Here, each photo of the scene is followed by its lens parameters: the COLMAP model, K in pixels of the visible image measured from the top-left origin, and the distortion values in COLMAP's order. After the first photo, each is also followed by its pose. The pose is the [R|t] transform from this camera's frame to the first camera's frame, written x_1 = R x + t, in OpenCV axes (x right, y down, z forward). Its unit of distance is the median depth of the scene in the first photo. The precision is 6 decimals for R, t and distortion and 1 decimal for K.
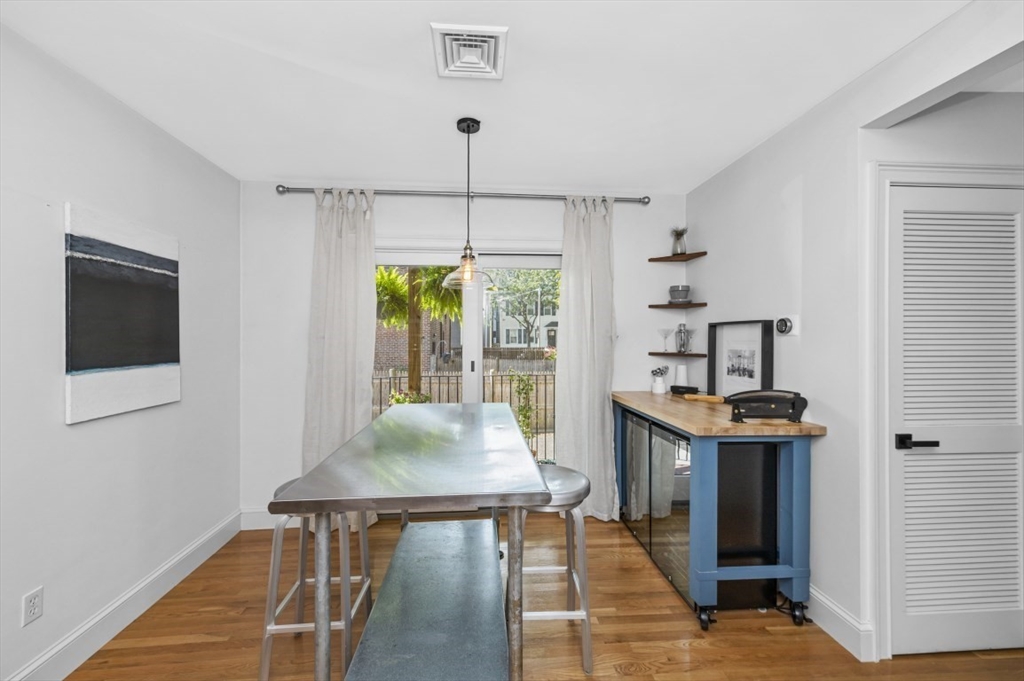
lens RADIAL K [[405.2, 0, 508.9], [0, 405.2, 333.9], [0, 0, 1]] dist [0.021531, 0.000051]
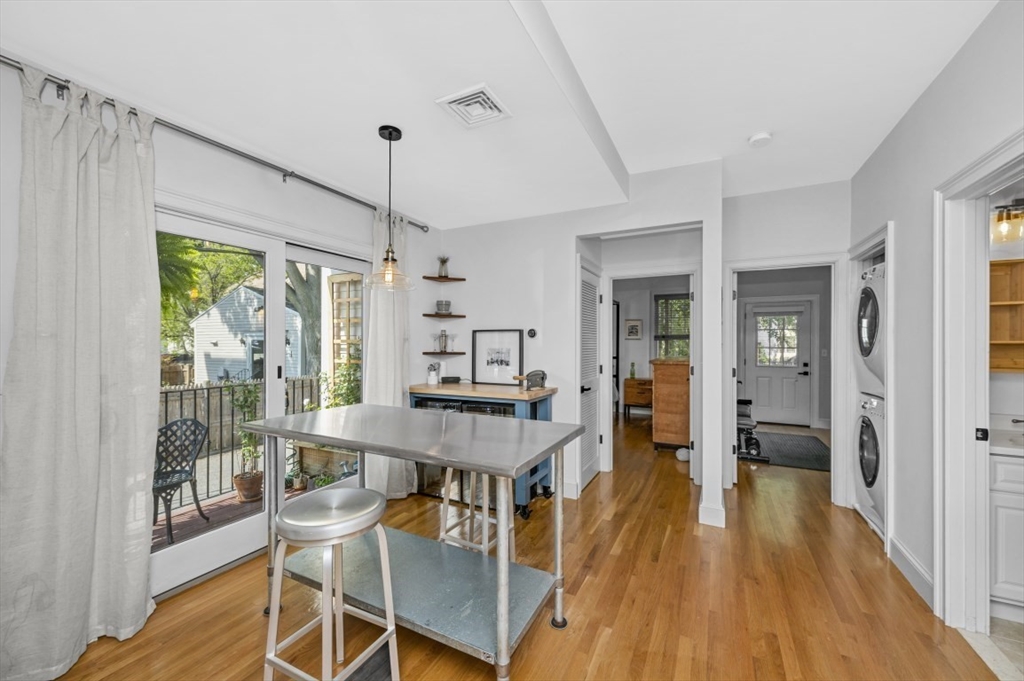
lens RADIAL K [[400.4, 0, 512.0], [0, 400.4, 340.5], [0, 0, 1]] dist [0.017291, 0.000010]
pose [[0.529042, 0.006634, 0.848570, -0.613423], [-0.008326, 0.999962, -0.002626, 0.012492], [-0.848555, -0.005676, 0.529077, 0.147079]]
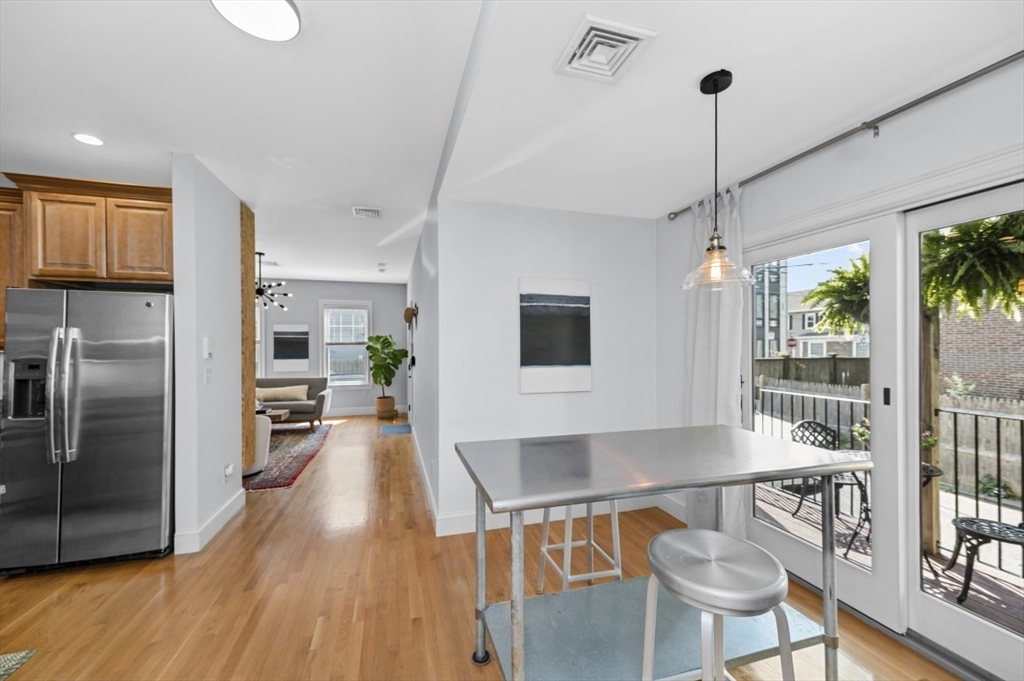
lens RADIAL K [[408.1, 0, 511.1], [0, 408.1, 345.8], [0, 0, 1]] dist [0.001271, 0.000037]
pose [[0.197781, 0.000644, -0.980246, 0.456658], [0.008261, 0.999963, 0.002324, -0.004478], [0.980211, -0.008557, 0.197768, 0.345288]]
